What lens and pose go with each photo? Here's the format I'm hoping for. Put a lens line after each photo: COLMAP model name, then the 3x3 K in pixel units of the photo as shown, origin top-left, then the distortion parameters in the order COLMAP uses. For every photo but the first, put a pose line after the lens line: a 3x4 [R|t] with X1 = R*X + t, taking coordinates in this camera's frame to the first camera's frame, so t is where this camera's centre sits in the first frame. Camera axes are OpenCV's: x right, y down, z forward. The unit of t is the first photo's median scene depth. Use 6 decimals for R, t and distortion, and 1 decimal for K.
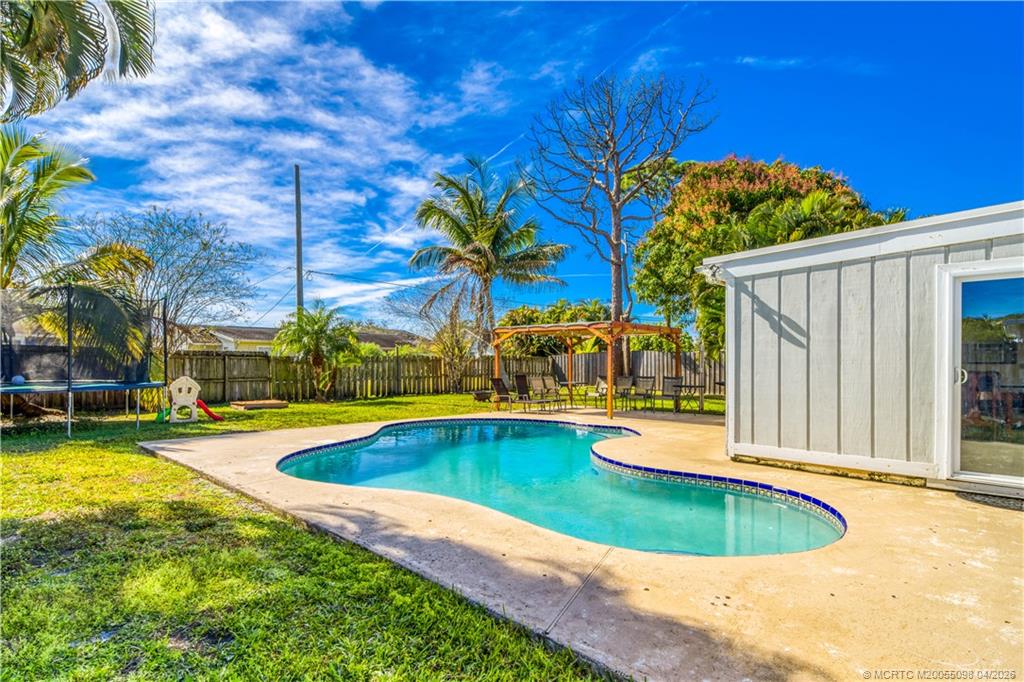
lens RADIAL K [[538.8, 0, 512.5], [0, 538.8, 370.4], [0, 0, 1]] dist [-0.000666, -0.003505]
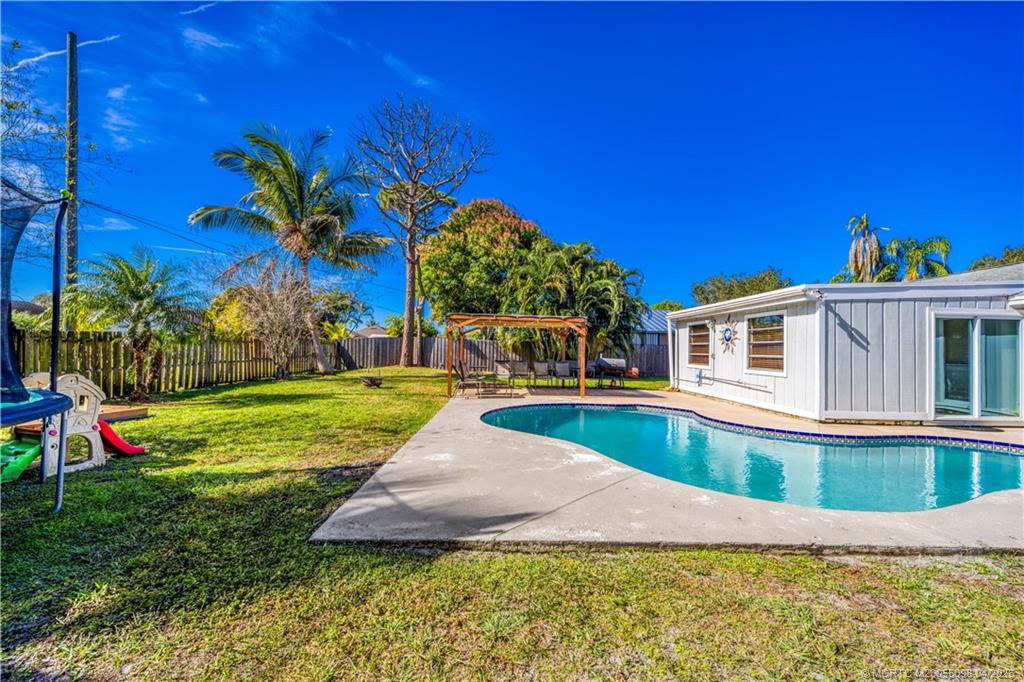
lens RADIAL K [[409.5, 0, 512.3], [0, 409.5, 342.6], [0, 0, 1]] dist [0.000648, -0.000762]
pose [[0.697670, 0.023977, 0.716018, -0.493024], [-0.009758, 0.999665, -0.023968, -0.008939], [-0.716353, 0.009735, 0.697670, 0.407578]]
